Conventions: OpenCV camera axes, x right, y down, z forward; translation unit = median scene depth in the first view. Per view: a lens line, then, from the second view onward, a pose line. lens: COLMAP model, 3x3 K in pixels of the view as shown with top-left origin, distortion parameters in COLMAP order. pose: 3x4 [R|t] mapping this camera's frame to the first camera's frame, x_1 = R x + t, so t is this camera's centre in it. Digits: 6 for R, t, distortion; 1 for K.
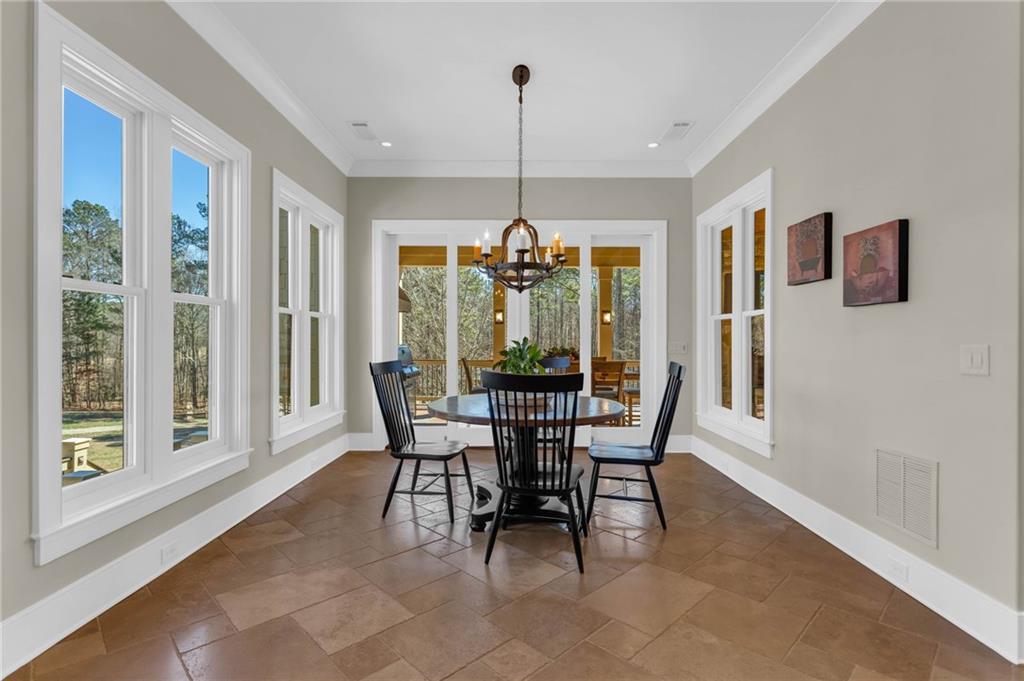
lens RADIAL K [[495.7, 0, 517.4], [0, 495.7, 341.4], [0, 0, 1]] dist [0.002329, 0.001212]
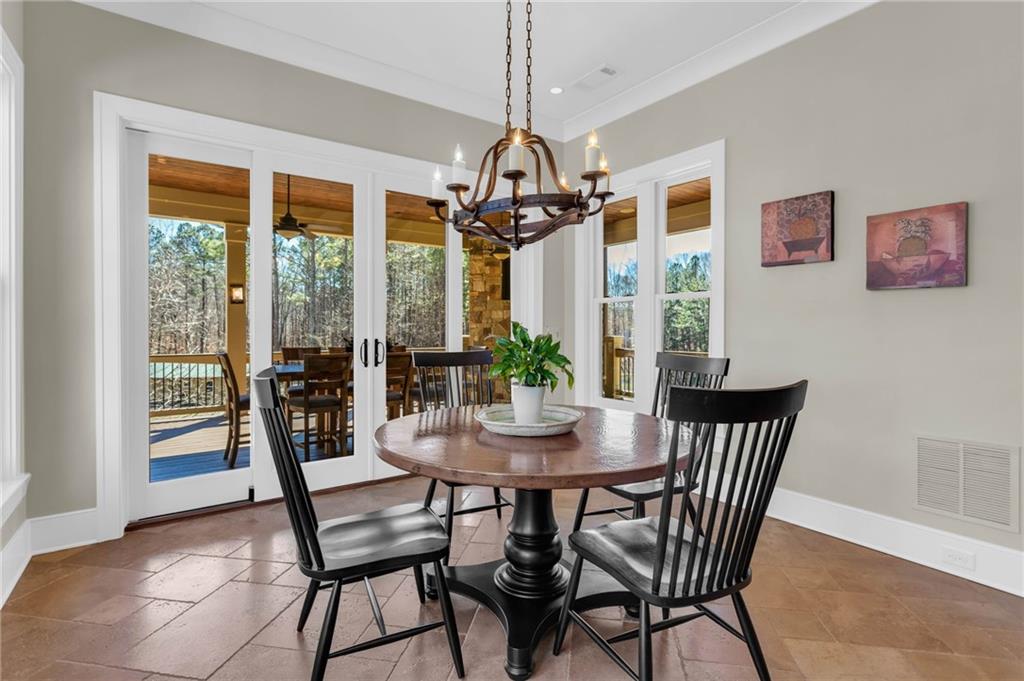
lens RADIAL K [[493.8, 0, 512.6], [0, 493.8, 326.1], [0, 0, 1]] dist [-0.000297, 0.000258]
pose [[0.811623, -0.001069, 0.584181, -0.393188], [0.002314, 0.999996, -0.001385, -0.001204], [-0.584177, 0.002476, 0.811622, 0.550742]]
